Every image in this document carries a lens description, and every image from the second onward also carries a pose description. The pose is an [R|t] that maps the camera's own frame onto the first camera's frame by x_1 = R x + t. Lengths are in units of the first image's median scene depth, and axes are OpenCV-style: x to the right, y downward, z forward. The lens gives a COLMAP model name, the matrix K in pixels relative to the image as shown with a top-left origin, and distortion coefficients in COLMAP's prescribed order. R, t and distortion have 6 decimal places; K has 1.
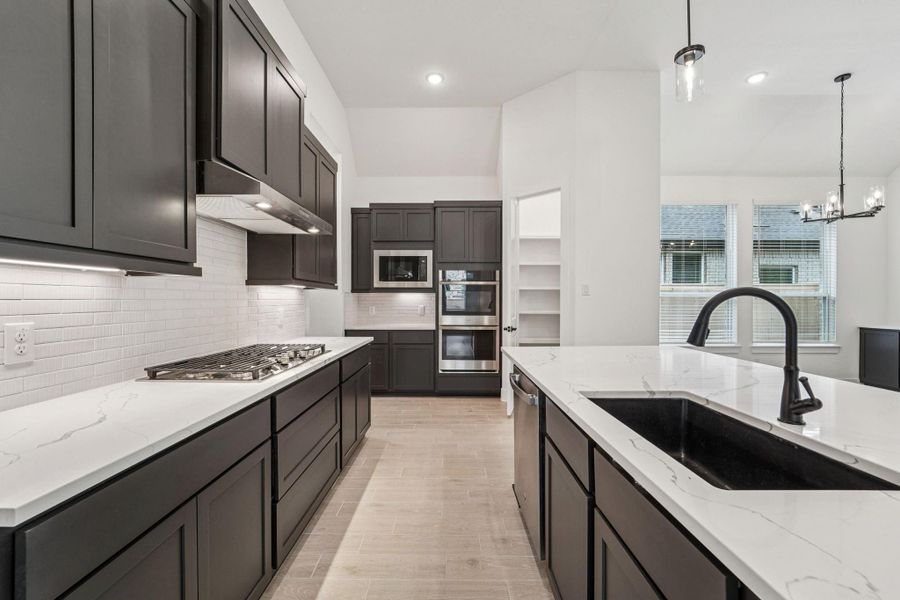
lens RADIAL K [[368.7, 0, 448.3], [0, 368.7, 298.9], [0, 0, 1]] dist [-0.009803, -0.000232]
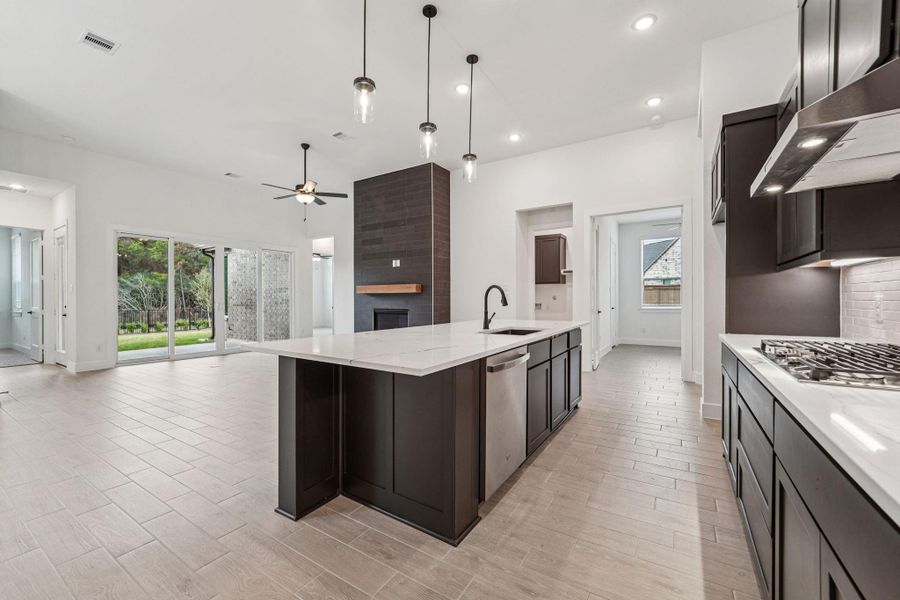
lens RADIAL K [[365.5, 0, 446.1], [0, 365.5, 300.2], [0, 0, 1]] dist [0.000923, -0.000024]
pose [[-0.844738, -0.000141, 0.535179, -0.100706], [0.000676, 0.999999, 0.001330, 0.020692], [-0.535179, 0.001485, -0.844737, 0.874765]]
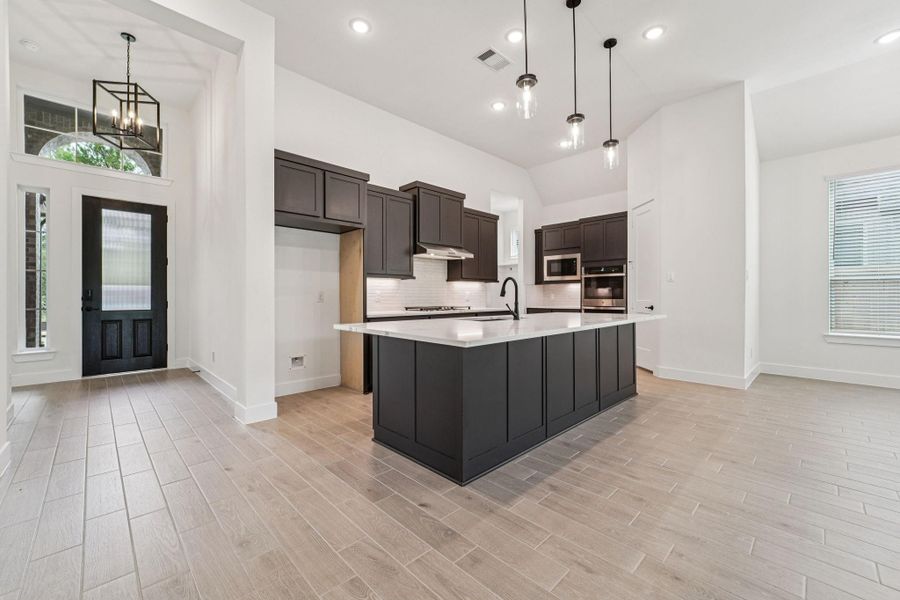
lens RADIAL K [[365.1, 0, 450.4], [0, 365.1, 295.8], [0, 0, 1]] dist [-0.004092, -0.000091]
pose [[0.705131, -0.004924, -0.709060, 0.631889], [0.006991, 0.999976, 0.000008, 0.030085], [0.709043, -0.004963, 0.705148, -0.365839]]
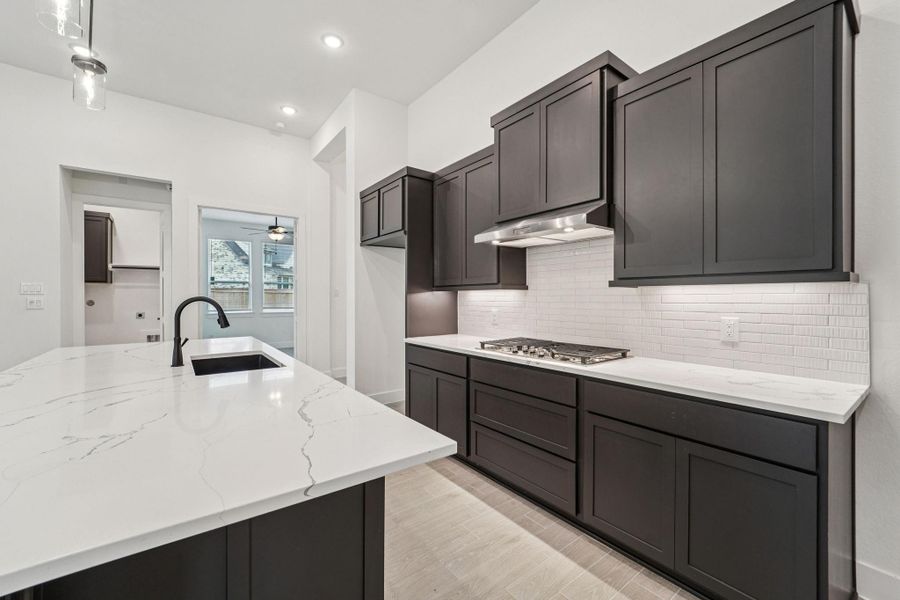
lens RADIAL K [[368.7, 0, 448.3], [0, 368.7, 298.9], [0, 0, 1]] dist [-0.009803, -0.000232]
pose [[-0.797099, 0.000371, -0.603849, 0.224075], [-0.000037, 1.000000, 0.000664, -0.004689], [0.603849, 0.000552, -0.797098, 0.788693]]
